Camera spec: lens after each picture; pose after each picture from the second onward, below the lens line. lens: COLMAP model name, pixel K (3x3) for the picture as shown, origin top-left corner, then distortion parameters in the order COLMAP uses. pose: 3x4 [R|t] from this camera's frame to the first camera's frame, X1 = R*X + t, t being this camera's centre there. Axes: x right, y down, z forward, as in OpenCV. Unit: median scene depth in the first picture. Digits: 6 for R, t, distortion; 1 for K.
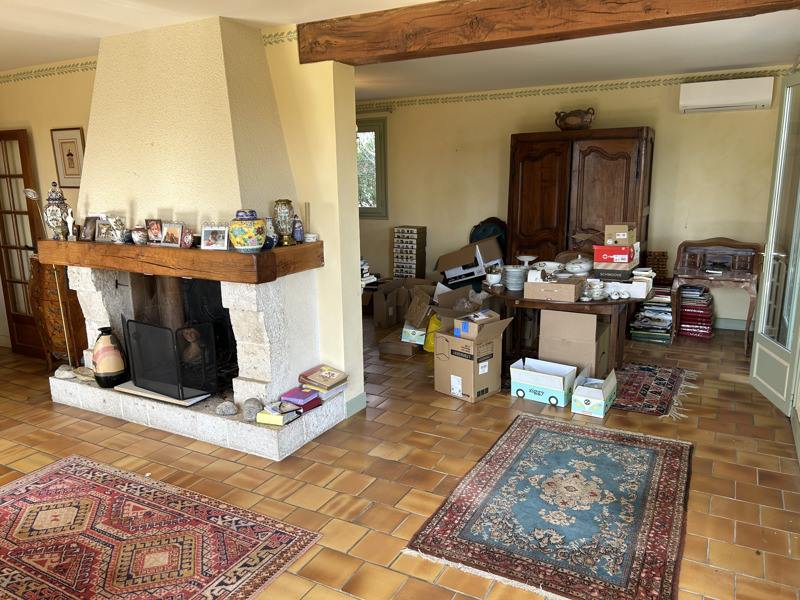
lens RADIAL K [[604.2, 0, 400.0], [0, 604.2, 300.0], [0, 0, 1]] dist [0.063434, -0.071590]
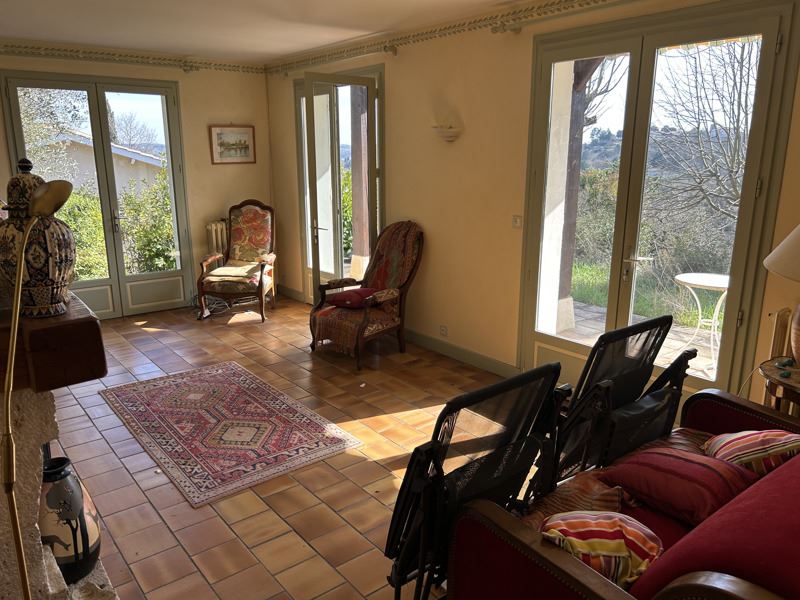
lens RADIAL K [[604.2, 0, 400.0], [0, 604.2, 300.0], [0, 0, 1]] dist [0.063434, -0.071590]
pose [[-0.922983, -0.074769, 0.377507, -1.200039], [0.095564, 0.905690, 0.413028, -0.326076], [-0.372786, 0.417294, -0.828792, 1.646541]]
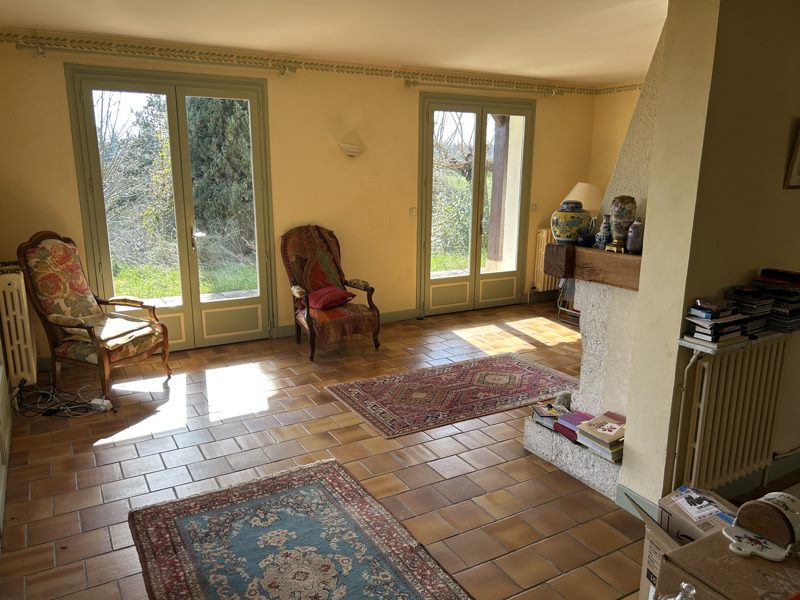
lens RADIAL K [[588.5, 0, 394.9], [0, 588.5, 318.4], [0, 0, 1]] dist [0.055377, -0.076722]
pose [[-0.521896, 0.227390, -0.822143, 0.755199], [-0.175696, 0.914493, 0.364464, -0.285276], [0.834719, 0.334660, -0.437318, 1.303561]]
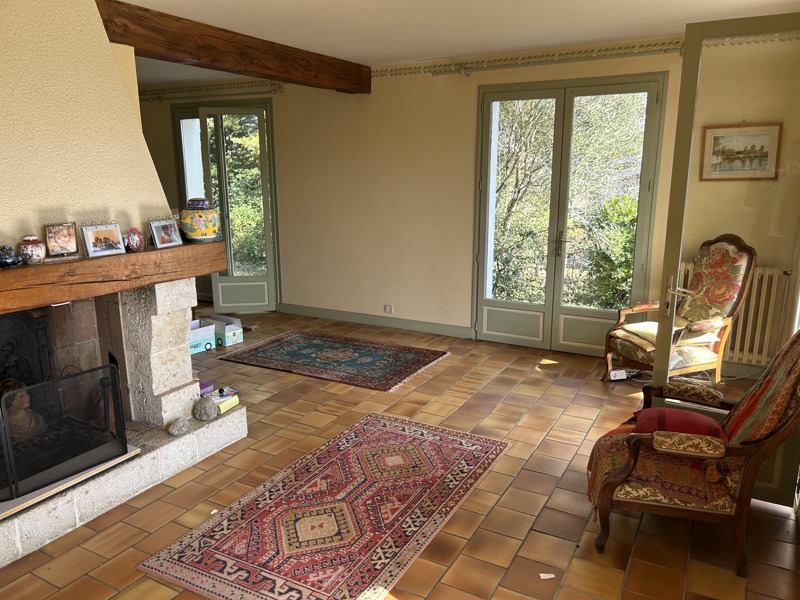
lens RADIAL K [[604.2, 0, 400.0], [0, 604.2, 300.0], [0, 0, 1]] dist [0.063434, -0.071590]
pose [[0.001921, -0.198363, 0.980127, -1.307646], [0.210850, 0.958174, 0.193507, -0.119644], [-0.977517, 0.206288, 0.043665, 0.711607]]
